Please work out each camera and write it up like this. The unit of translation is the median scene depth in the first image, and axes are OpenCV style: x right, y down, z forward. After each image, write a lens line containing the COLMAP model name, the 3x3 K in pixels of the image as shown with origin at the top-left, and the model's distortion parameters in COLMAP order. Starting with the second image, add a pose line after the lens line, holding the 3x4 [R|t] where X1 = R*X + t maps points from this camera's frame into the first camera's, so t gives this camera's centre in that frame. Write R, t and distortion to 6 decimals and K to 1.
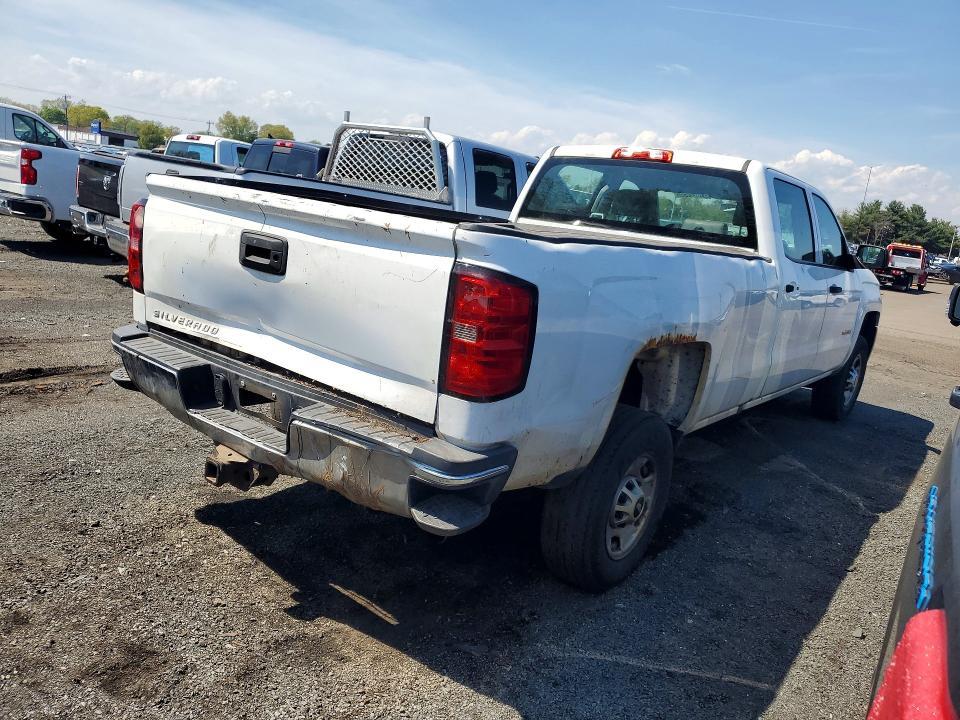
lens RADIAL K [[745.6, 0, 489.6], [0, 745.6, 371.6], [0, 0, 1]] dist [0.100001, -0.212309]
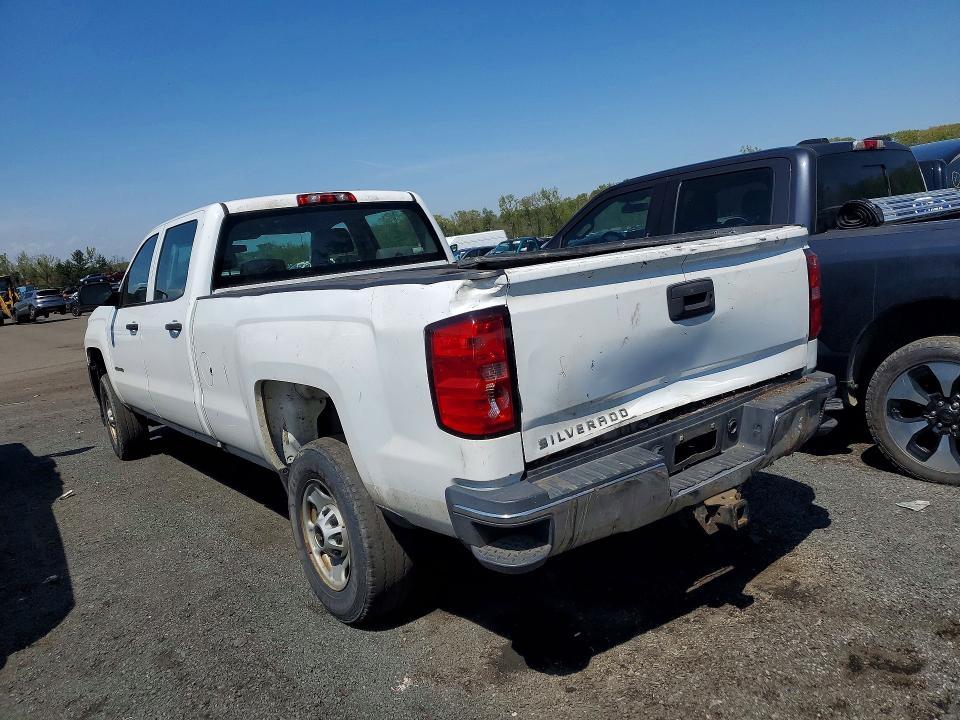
lens RADIAL K [[745.6, 0, 489.6], [0, 745.6, 371.6], [0, 0, 1]] dist [0.100001, -0.212309]
pose [[0.249386, -0.319782, 0.914082, -1.203726], [0.358163, 0.907432, 0.219740, -0.352441], [-0.899737, 0.272591, 0.340835, 0.827164]]
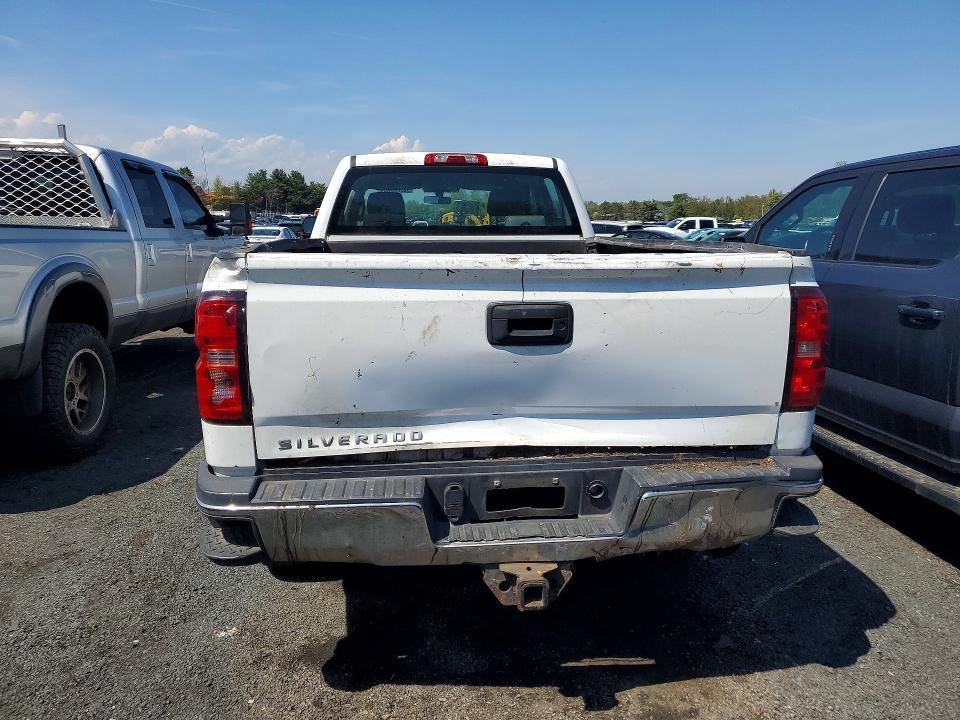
lens RADIAL K [[742.0, 0, 480.0], [0, 742.0, 360.0], [0, 0, 1]] dist [0.056539, -0.059355]
pose [[0.724902, -0.251251, 0.641397, -0.793852], [0.241004, 0.964768, 0.105543, -0.197187], [-0.645317, 0.078071, 0.759915, 0.362245]]
